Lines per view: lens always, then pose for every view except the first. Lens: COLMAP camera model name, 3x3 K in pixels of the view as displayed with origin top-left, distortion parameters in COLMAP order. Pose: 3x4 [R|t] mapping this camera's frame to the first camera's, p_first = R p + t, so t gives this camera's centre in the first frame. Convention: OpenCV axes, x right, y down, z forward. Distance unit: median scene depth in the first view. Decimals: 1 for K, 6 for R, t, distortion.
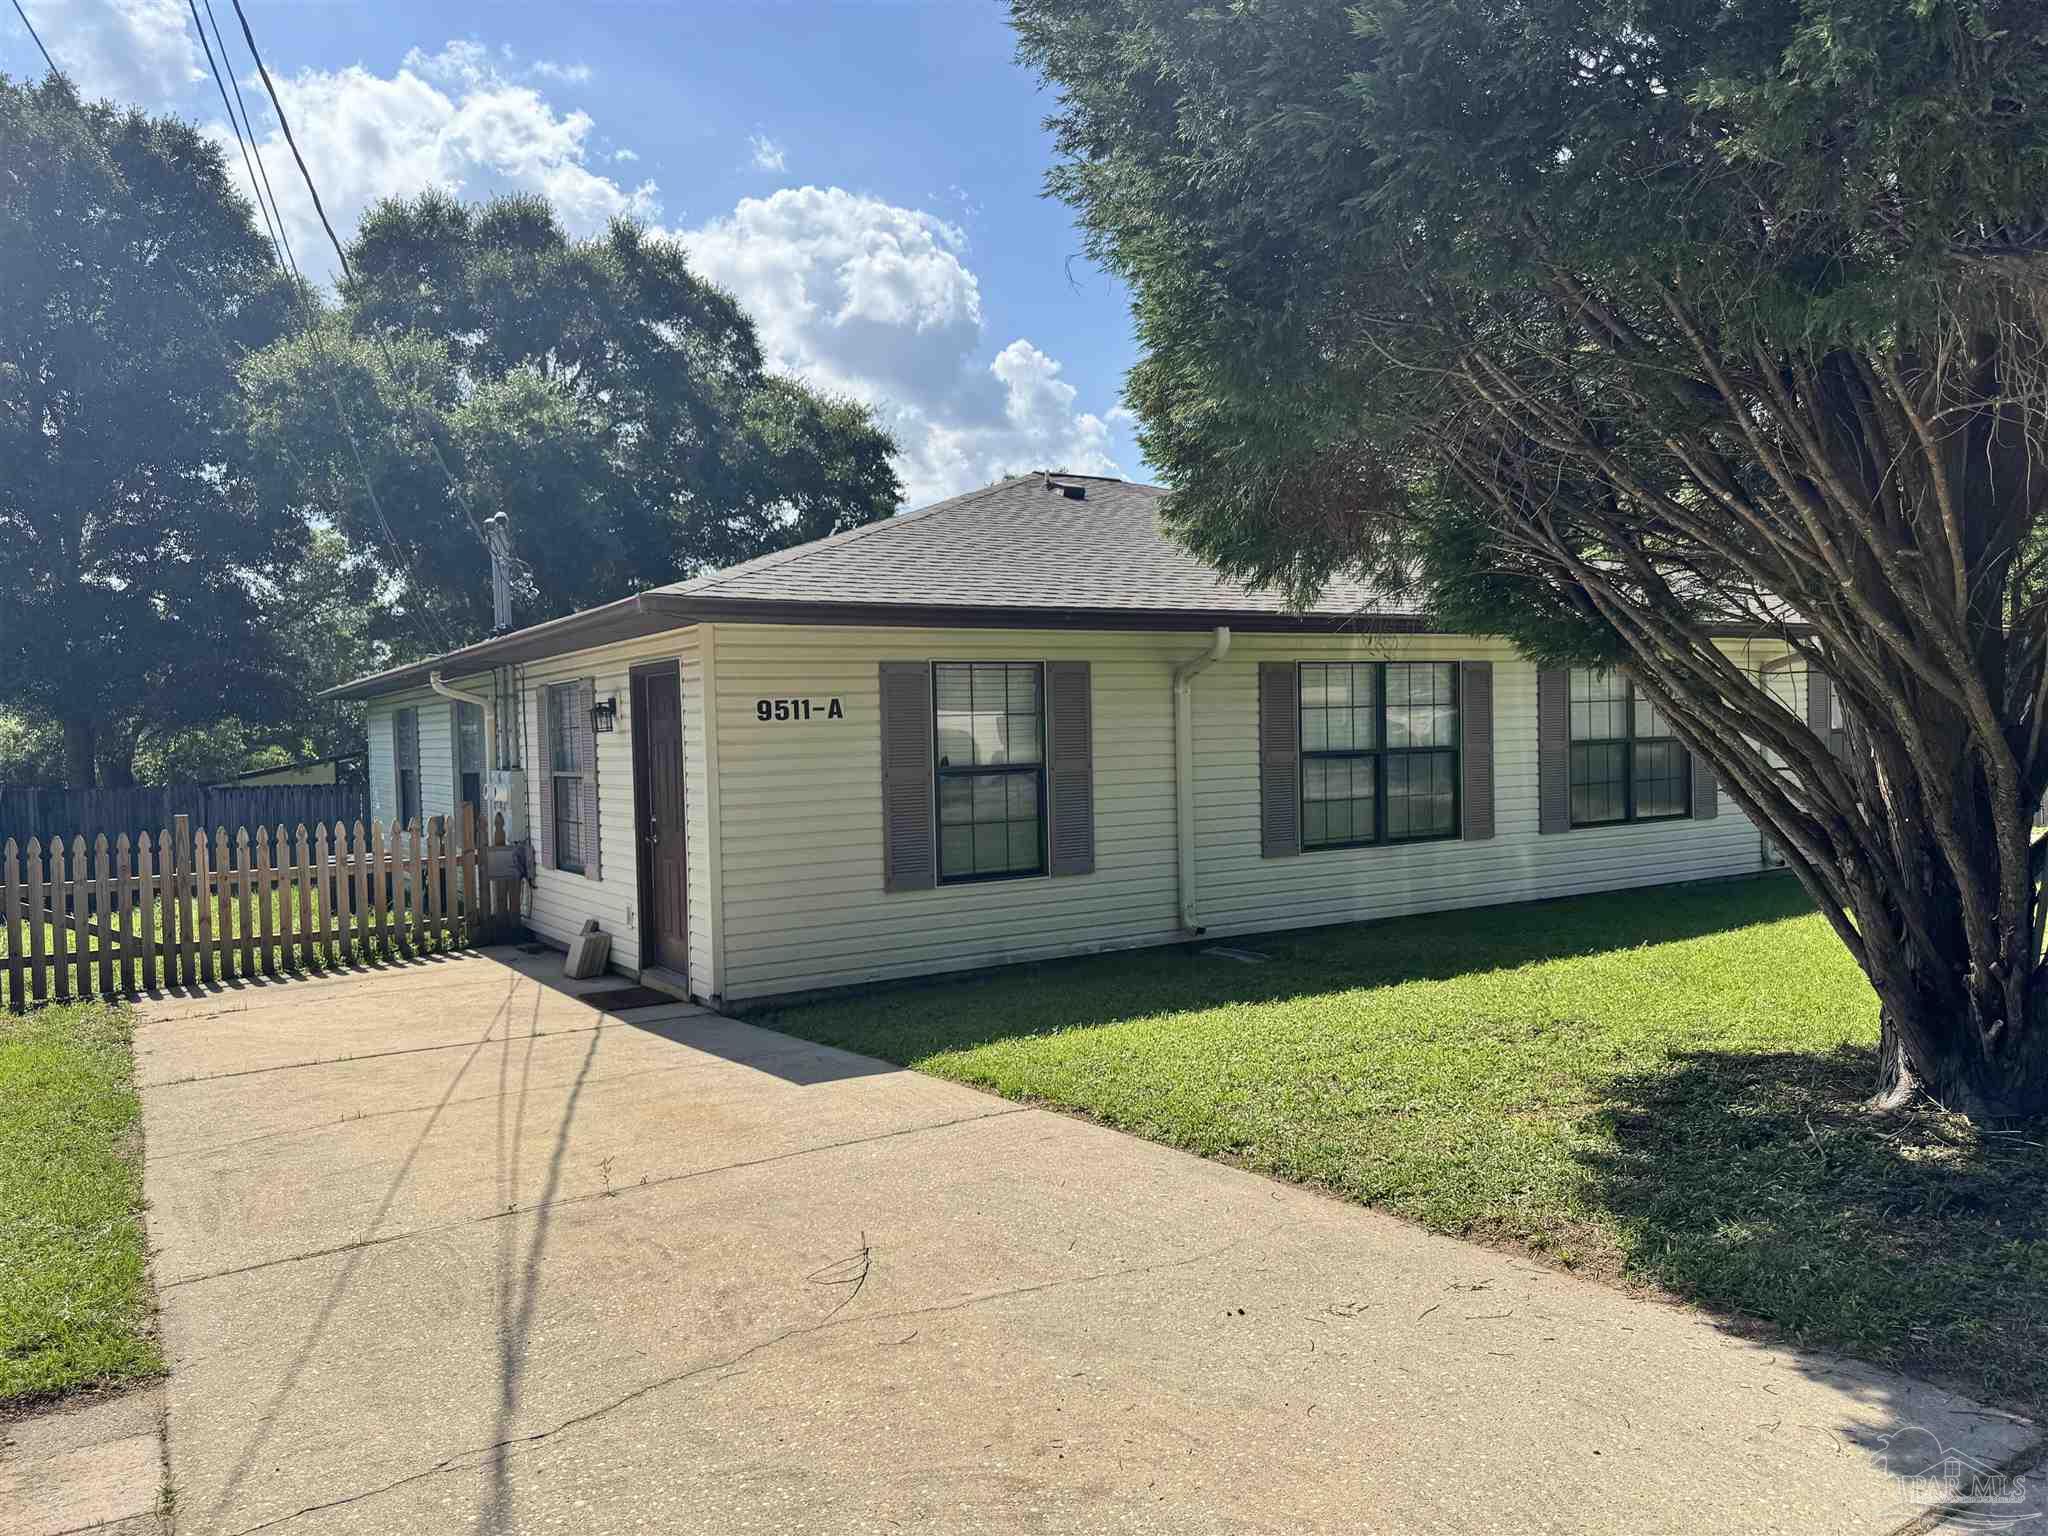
lens RADIAL K [[1448.6, 0, 1024.0], [0, 1448.6, 768.0], [0, 0, 1]] dist [0.024857, -0.039414]
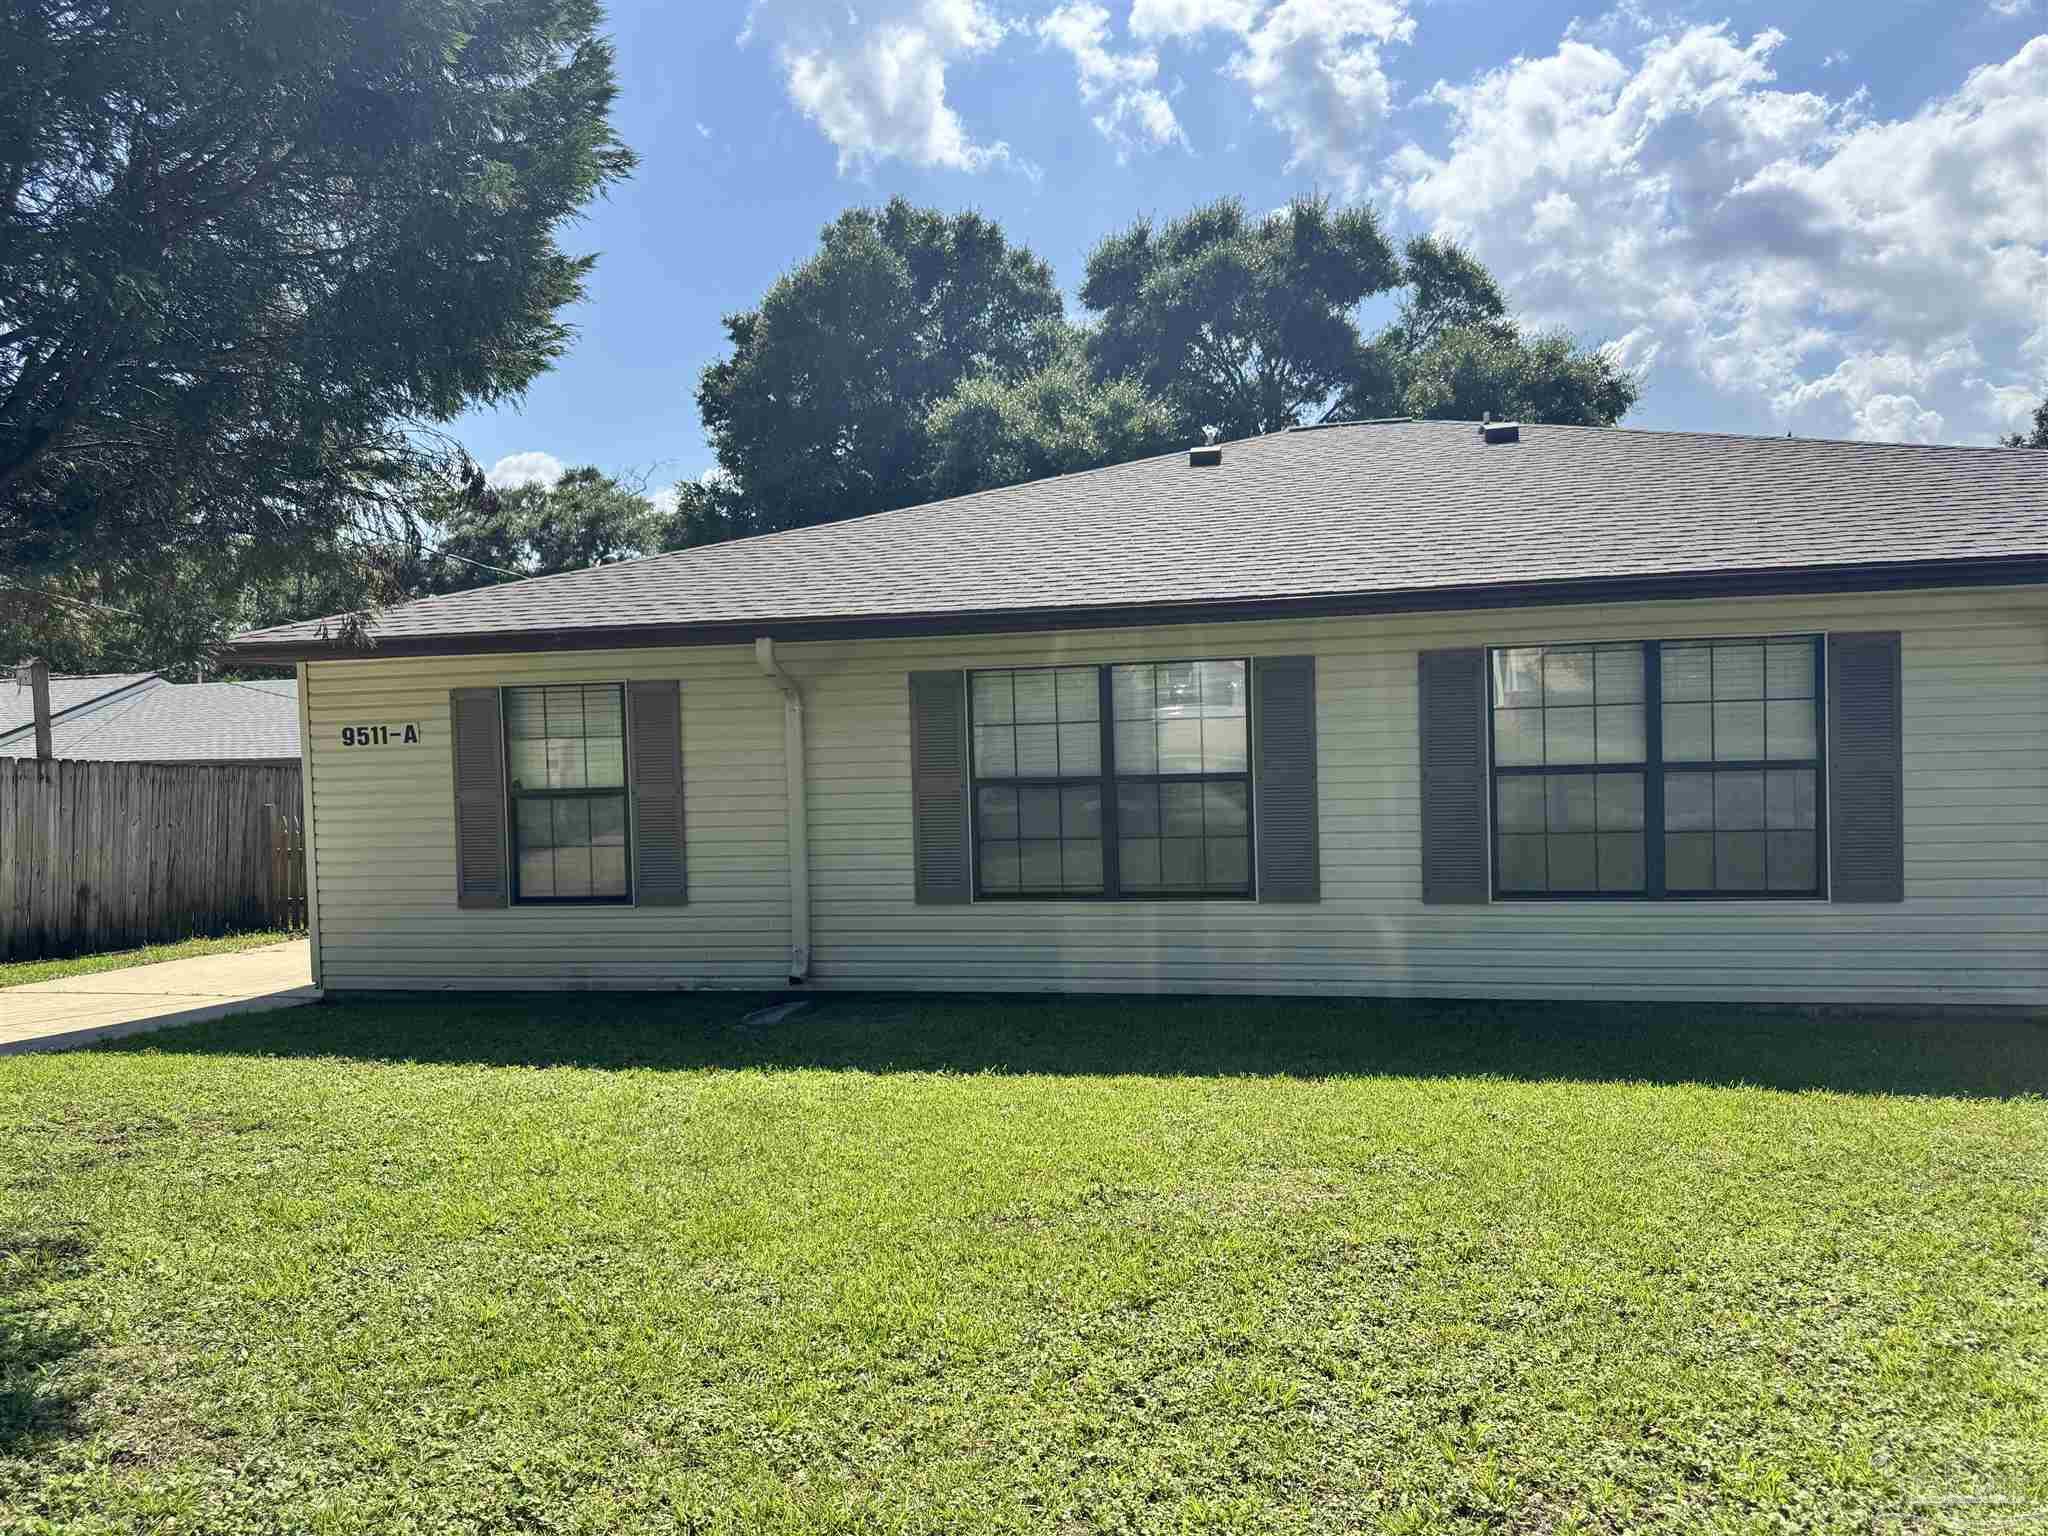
lens RADIAL K [[1429.6, 0, 1024.0], [0, 1429.6, 768.0], [0, 0, 1]] dist [0.079588, -0.034226]
pose [[0.731933, 0.021845, -0.681026, 0.745577], [-0.008739, 0.999705, 0.022675, -0.035128], [0.681320, -0.010646, 0.731908, 0.415030]]
